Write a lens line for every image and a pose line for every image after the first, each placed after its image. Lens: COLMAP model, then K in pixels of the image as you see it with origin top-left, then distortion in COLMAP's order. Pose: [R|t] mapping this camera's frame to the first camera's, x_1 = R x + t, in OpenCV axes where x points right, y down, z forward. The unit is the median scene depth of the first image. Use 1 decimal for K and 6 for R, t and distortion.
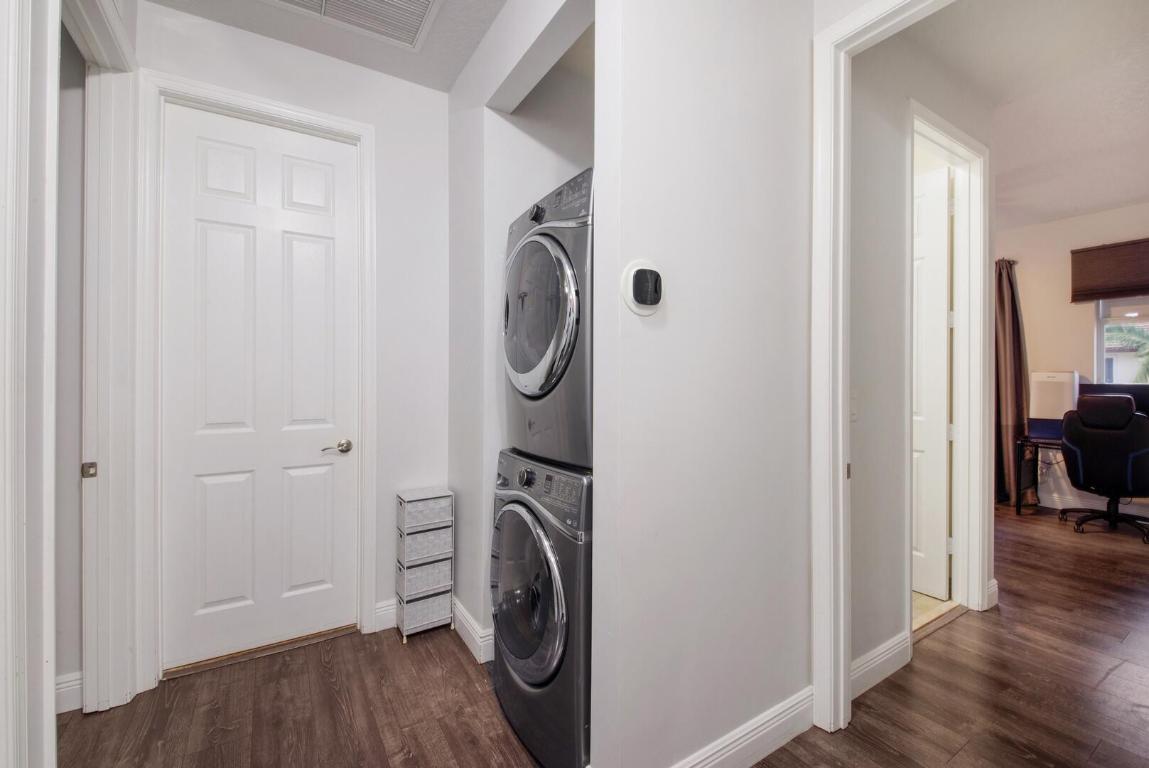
lens RADIAL K [[491.7, 0, 574.5], [0, 491.7, 384.0], [0, 0, 1]] dist [-0.015698, 0.000049]
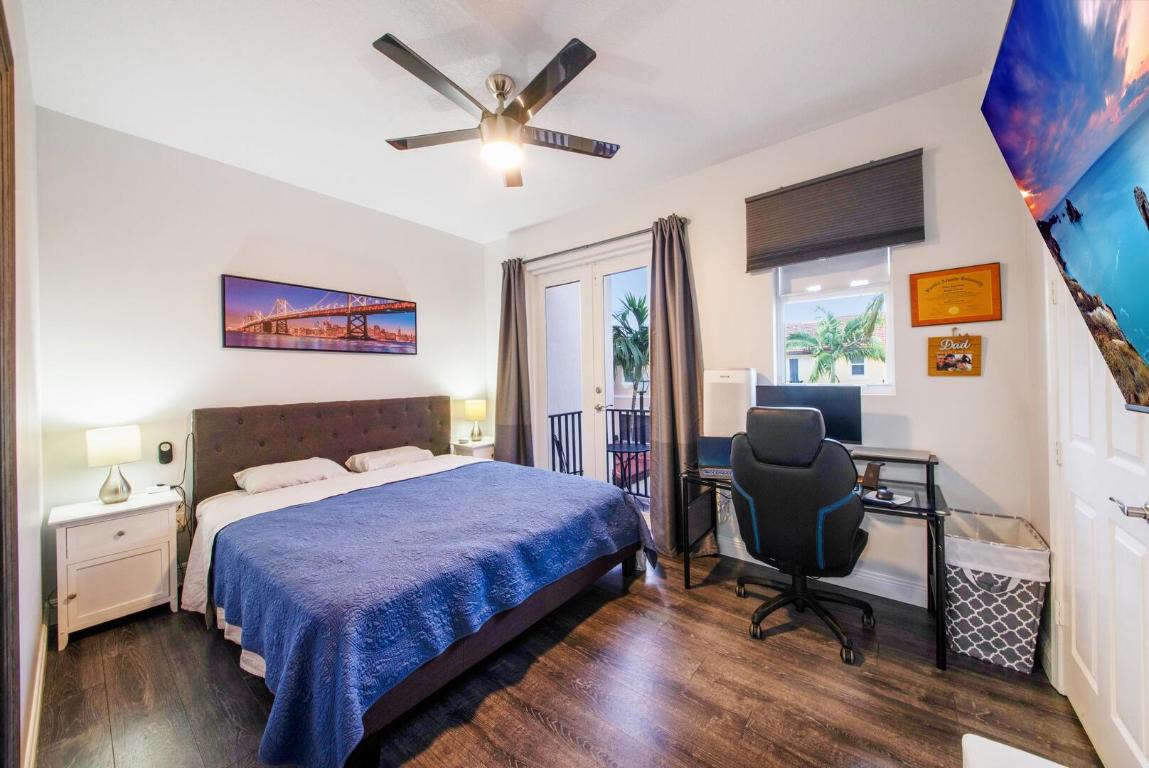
lens RADIAL K [[409.5, 0, 572.2], [0, 409.5, 378.8], [0, 0, 1]] dist [-0.011823, -0.000153]
pose [[0.944503, -0.016745, 0.328074, 0.597316], [0.020374, 0.999763, -0.007628, -0.011290], [-0.327869, 0.013889, 0.944621, 0.529634]]
